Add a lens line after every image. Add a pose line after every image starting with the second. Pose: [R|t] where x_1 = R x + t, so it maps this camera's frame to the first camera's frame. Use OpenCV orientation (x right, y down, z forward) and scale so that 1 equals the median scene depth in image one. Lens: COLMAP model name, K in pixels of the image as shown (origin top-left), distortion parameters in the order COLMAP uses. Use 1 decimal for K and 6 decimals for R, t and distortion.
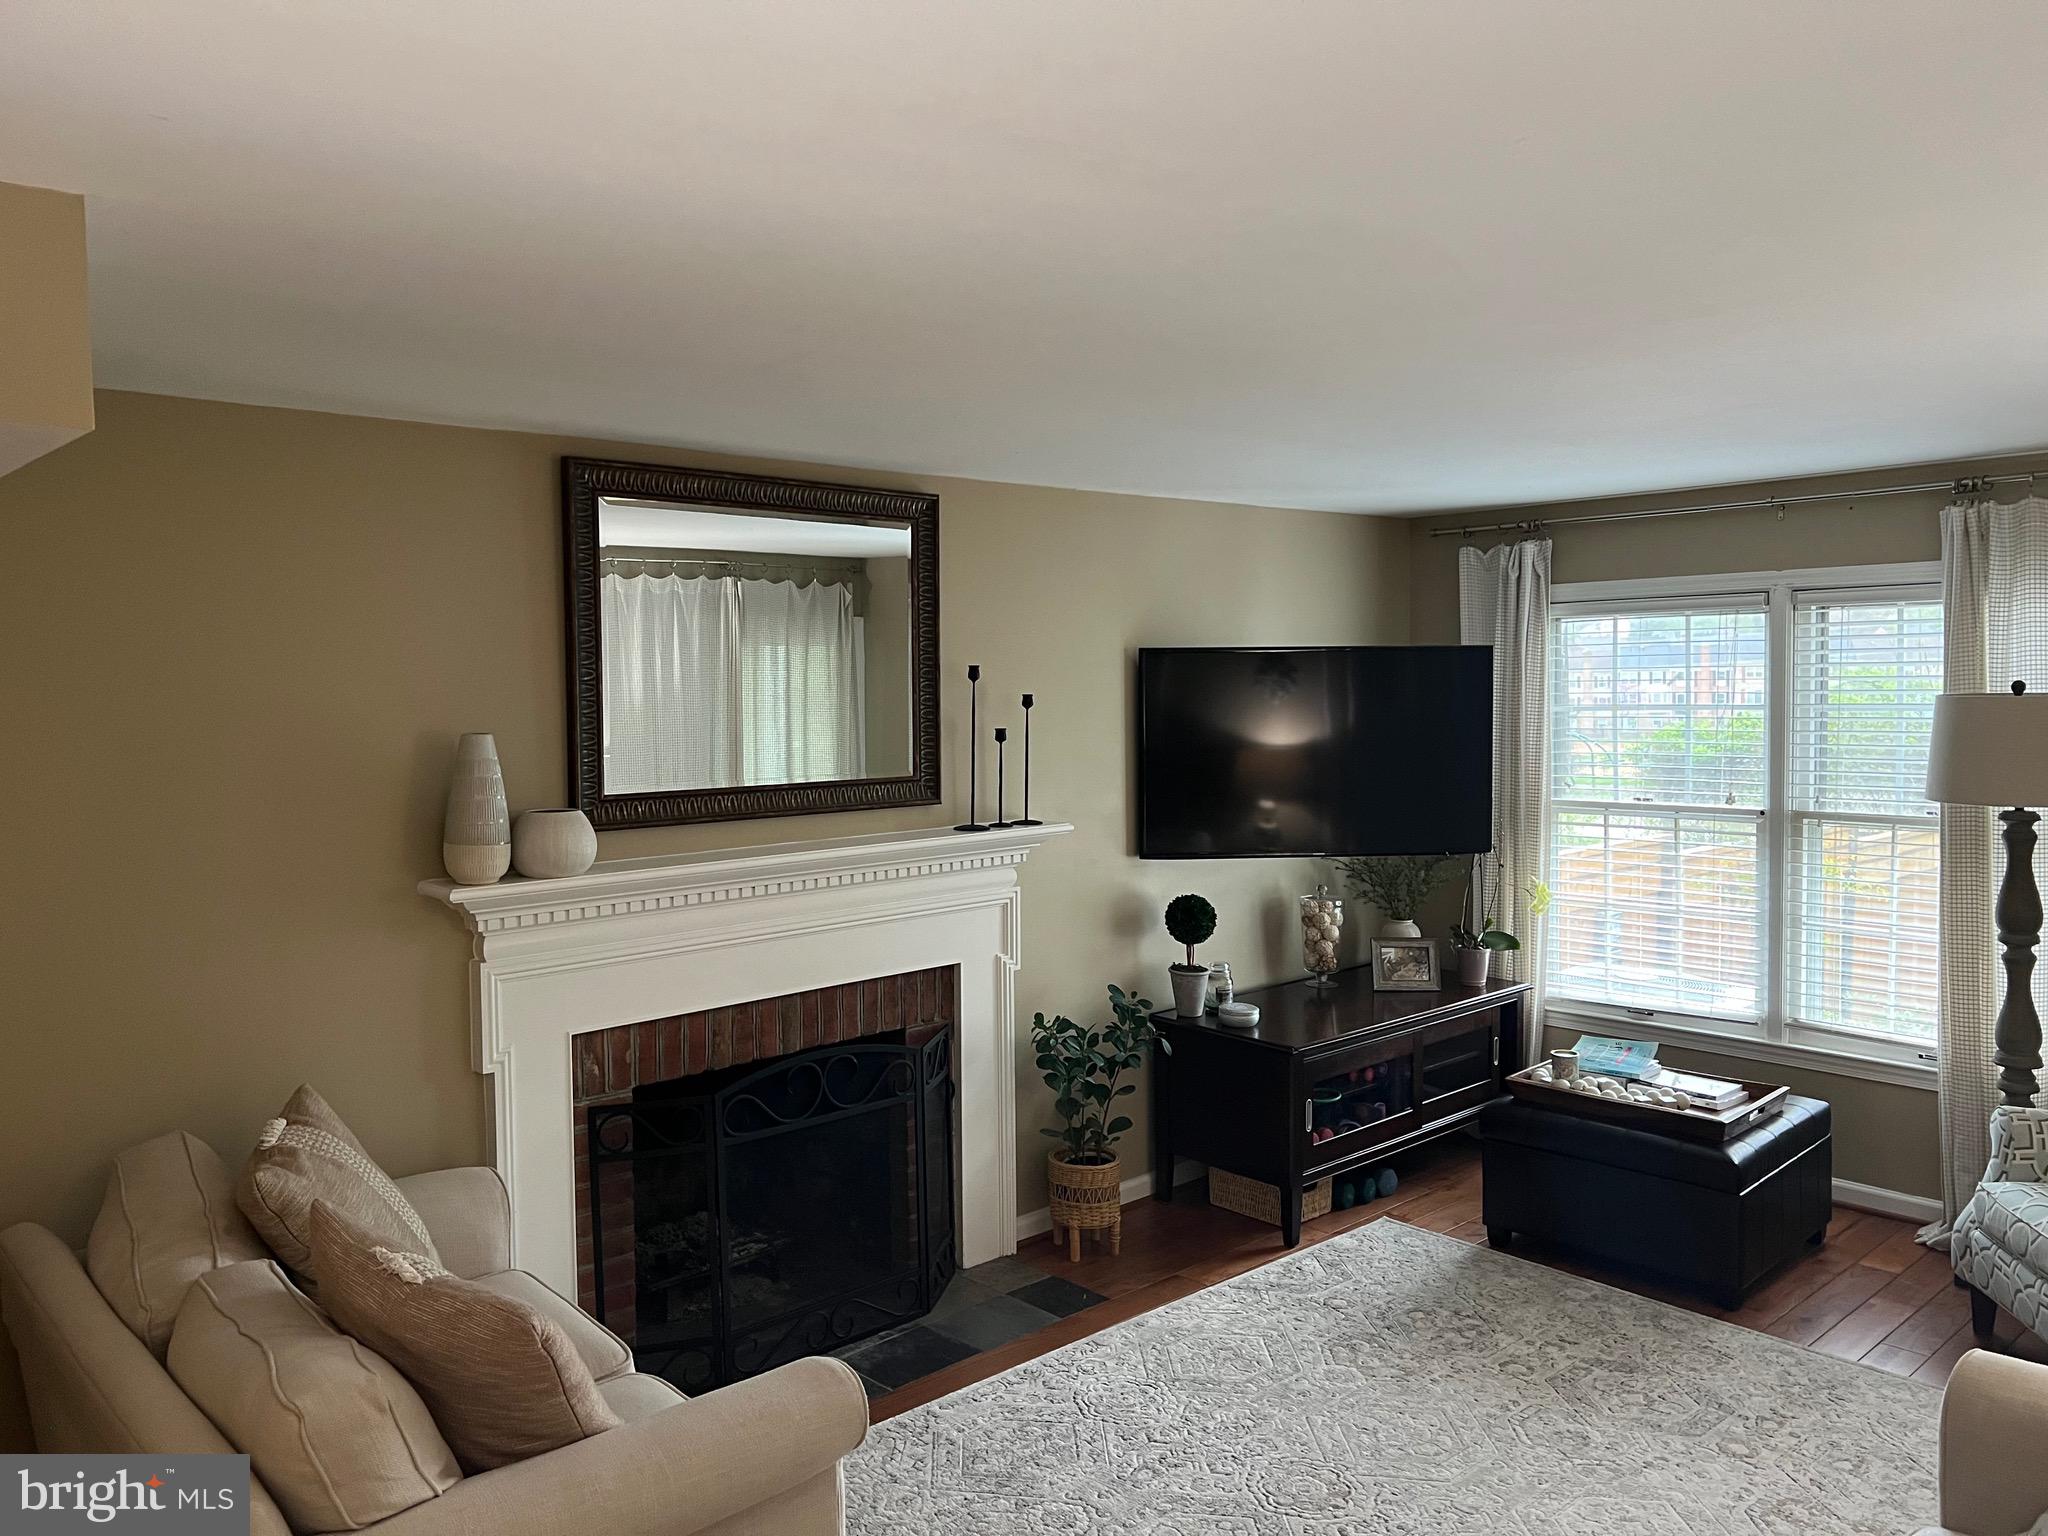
lens RADIAL K [[1578.7, 0, 1024.0], [0, 1578.7, 768.0], [0, 0, 1]] dist [0.105324, -0.223841]
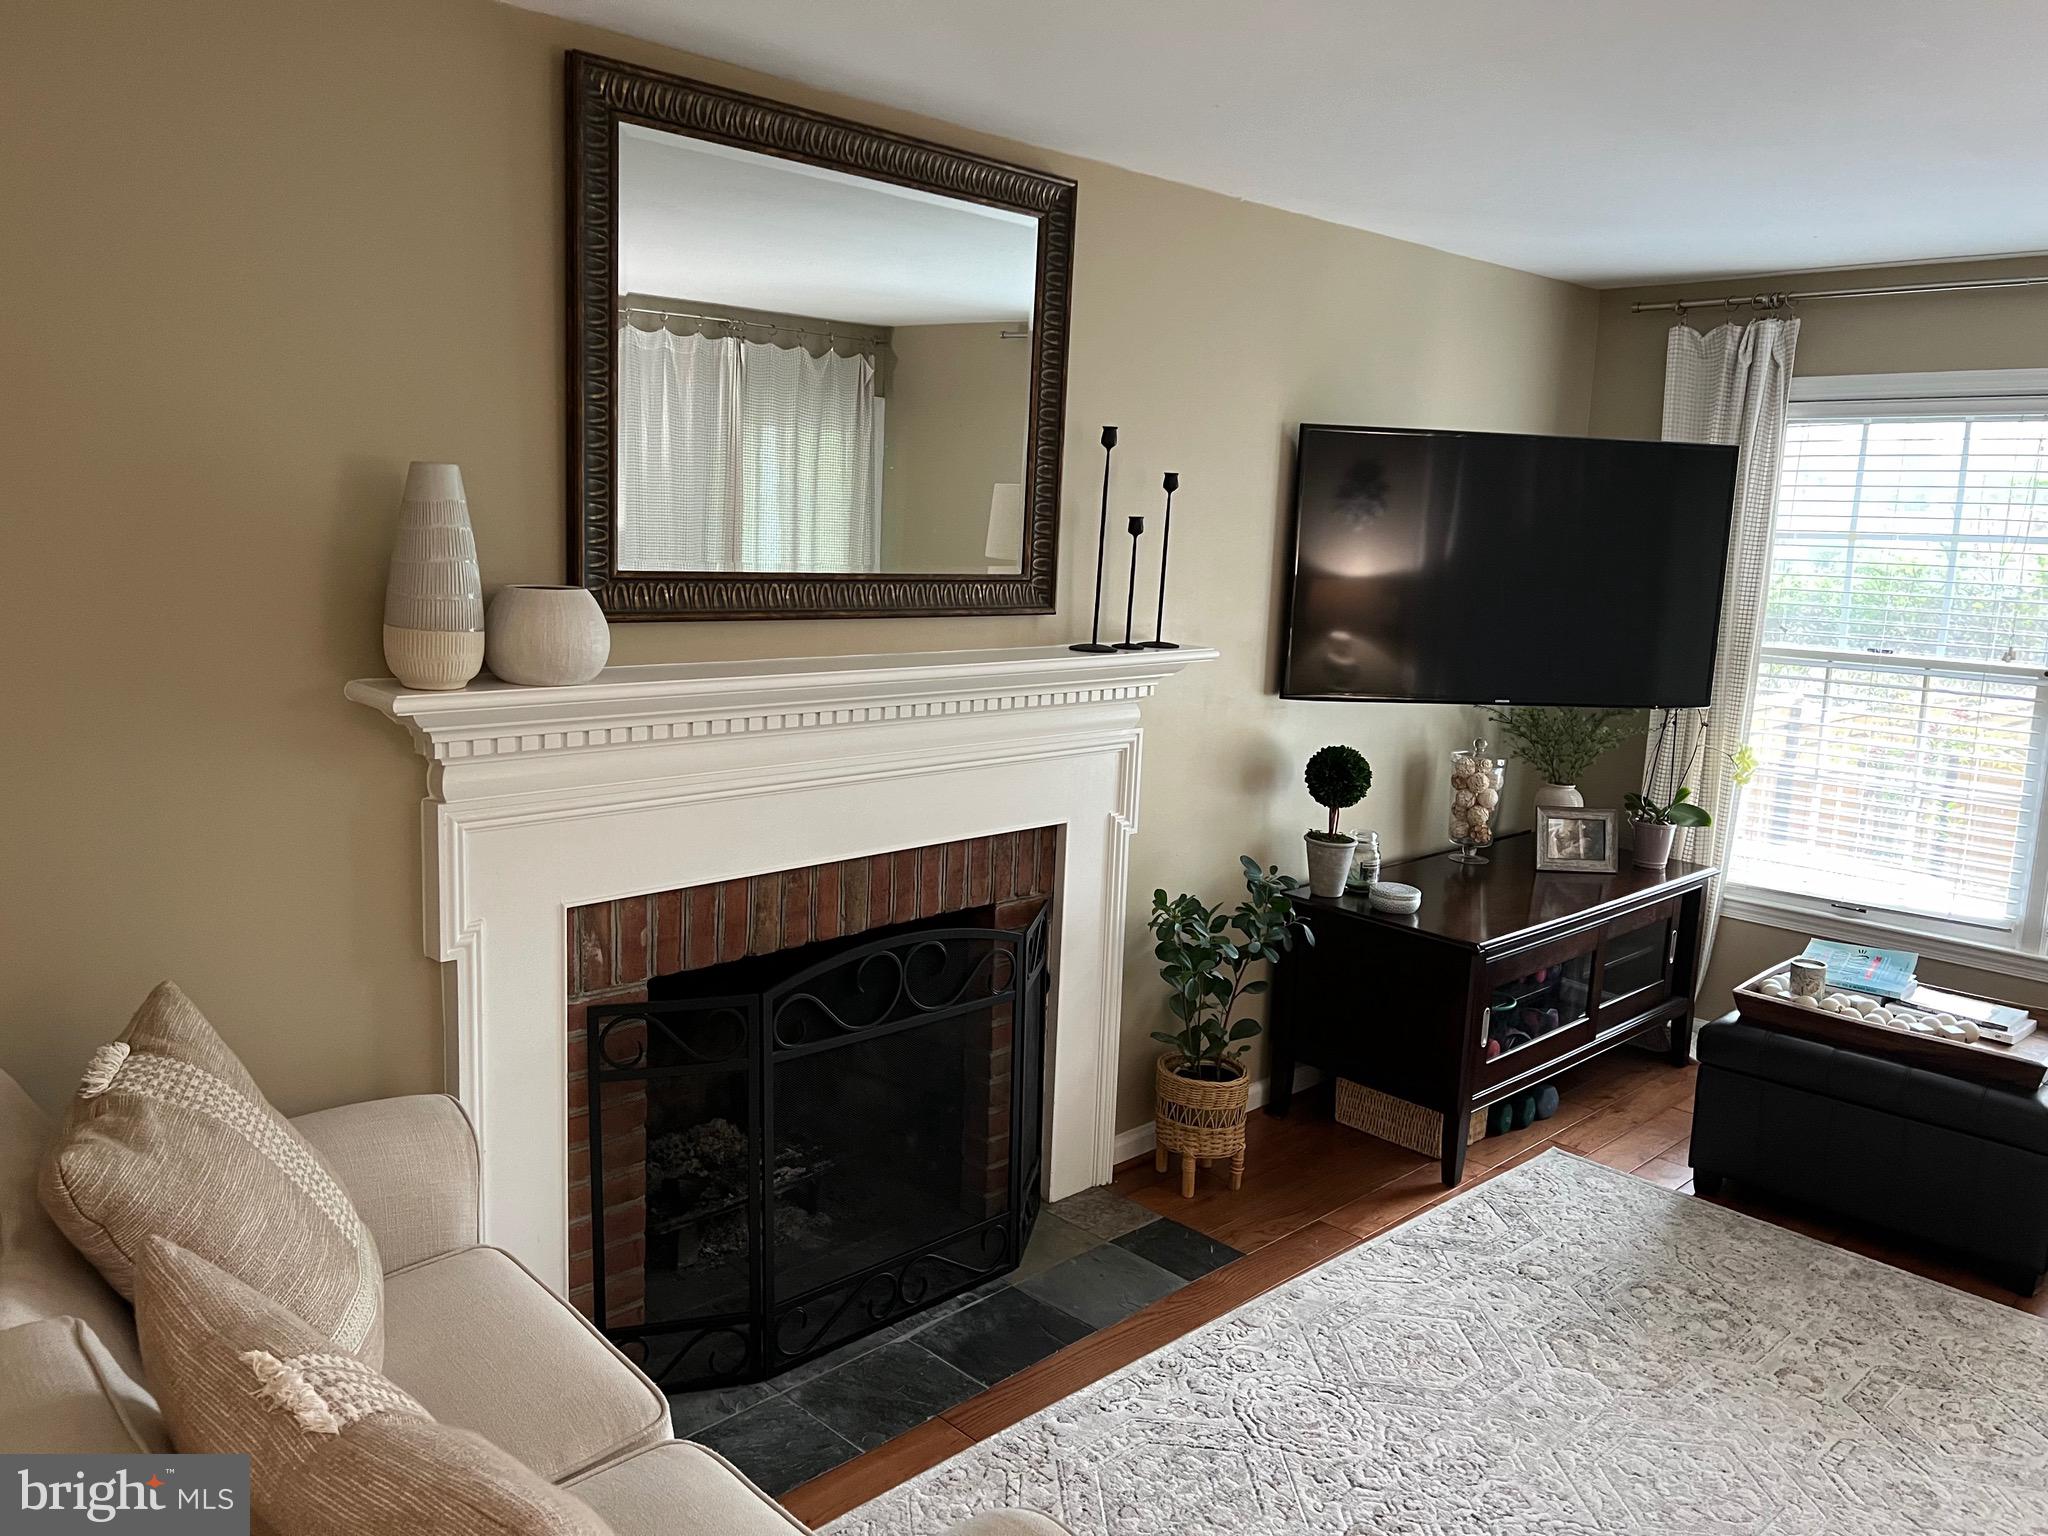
lens RADIAL K [[1527.9, 0, 1024.0], [0, 1527.9, 768.0], [0, 0, 1]] dist [0.090565, -0.136565]
pose [[0.997988, 0.043844, 0.045804, -0.098072], [-0.048482, 0.993224, 0.105616, 0.019792], [-0.040863, -0.107625, 0.993351, 0.270157]]
